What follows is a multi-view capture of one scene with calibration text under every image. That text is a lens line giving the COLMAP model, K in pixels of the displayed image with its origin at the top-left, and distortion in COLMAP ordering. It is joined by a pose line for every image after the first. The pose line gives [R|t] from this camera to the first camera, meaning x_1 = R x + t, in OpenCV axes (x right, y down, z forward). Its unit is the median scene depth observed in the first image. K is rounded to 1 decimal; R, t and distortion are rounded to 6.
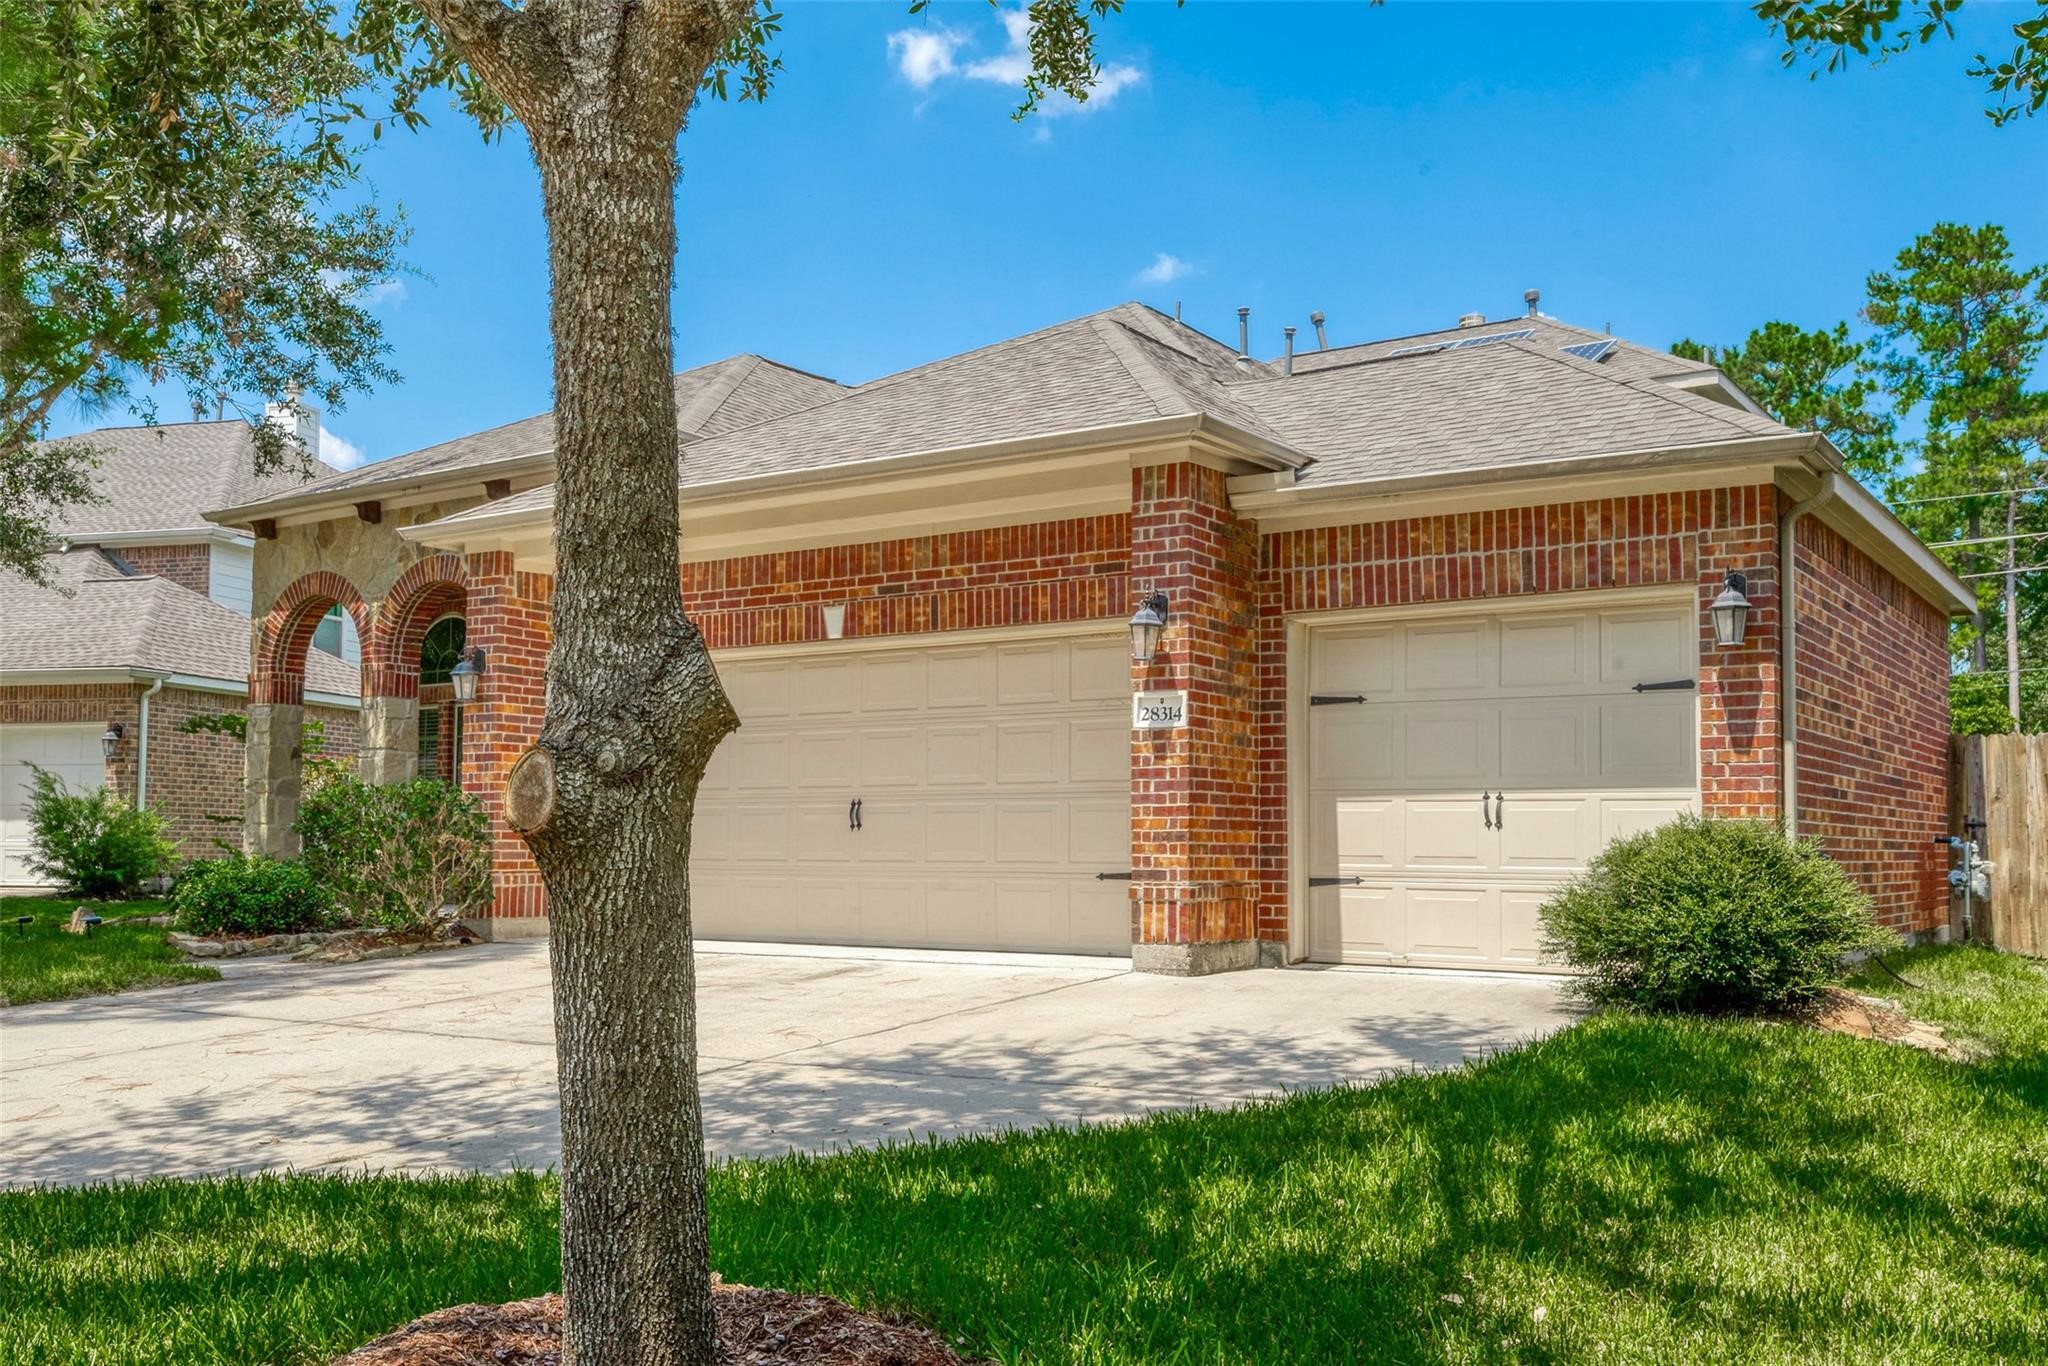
lens RADIAL K [[1813.7, 0, 1024.0], [0, 1813.7, 683.0], [0, 0, 1]] dist [0.002280, 0.001336]
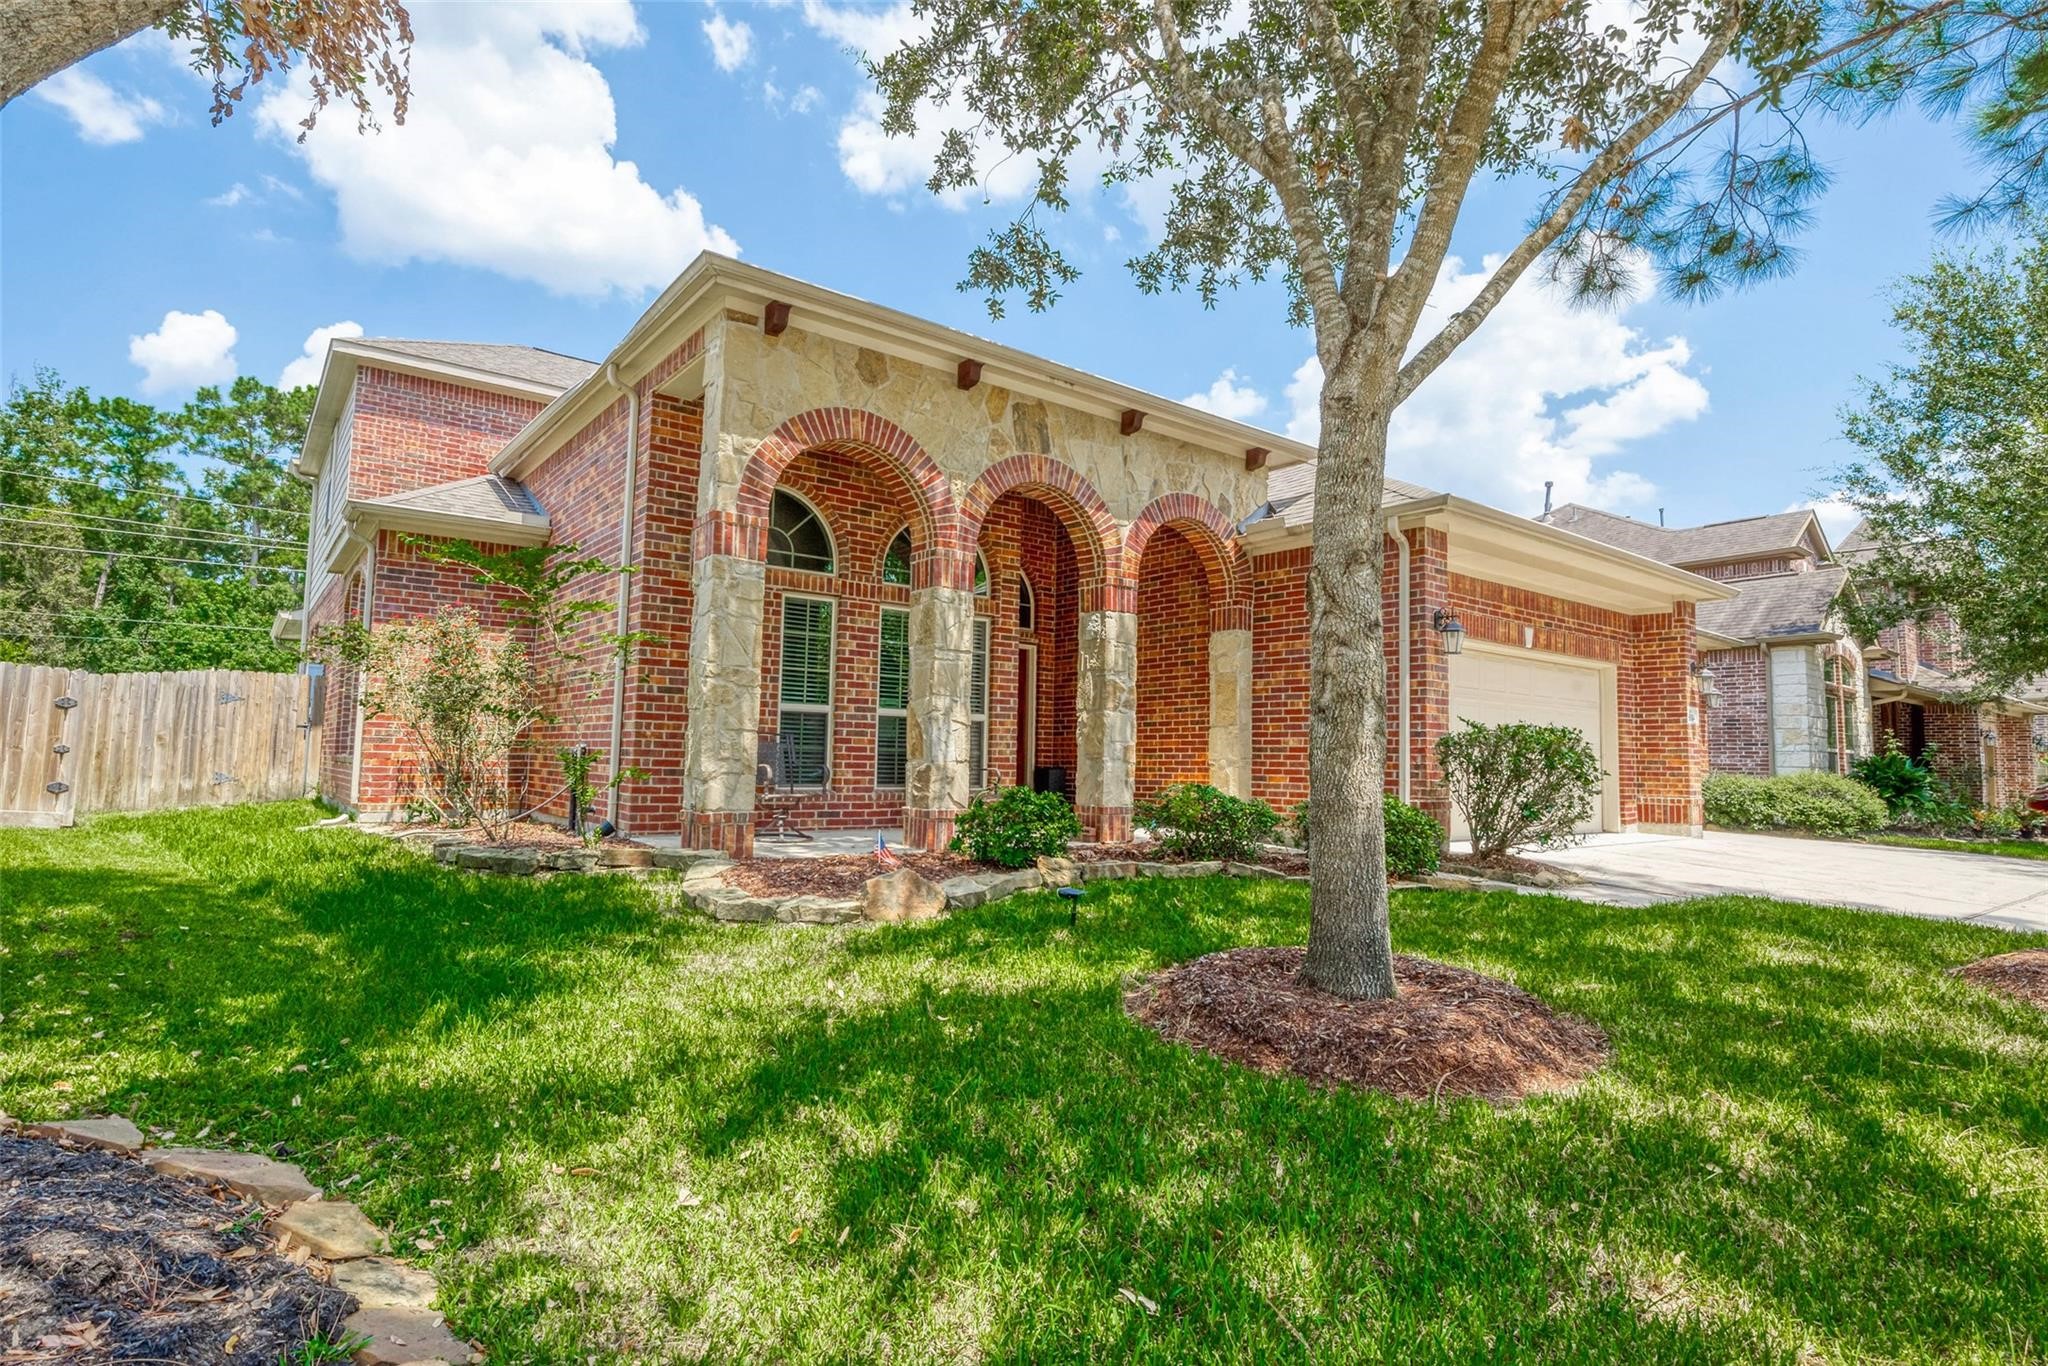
lens RADIAL K [[1071.9, 0, 1024.0], [0, 1071.9, 683.0], [0, 0, 1]] dist [0.000544, 0.000853]
pose [[0.302183, 0.075317, 0.950270, -0.823414], [-0.104758, 0.993460, -0.045428, 0.070019], [-0.947476, -0.085821, 0.308097, 0.813366]]
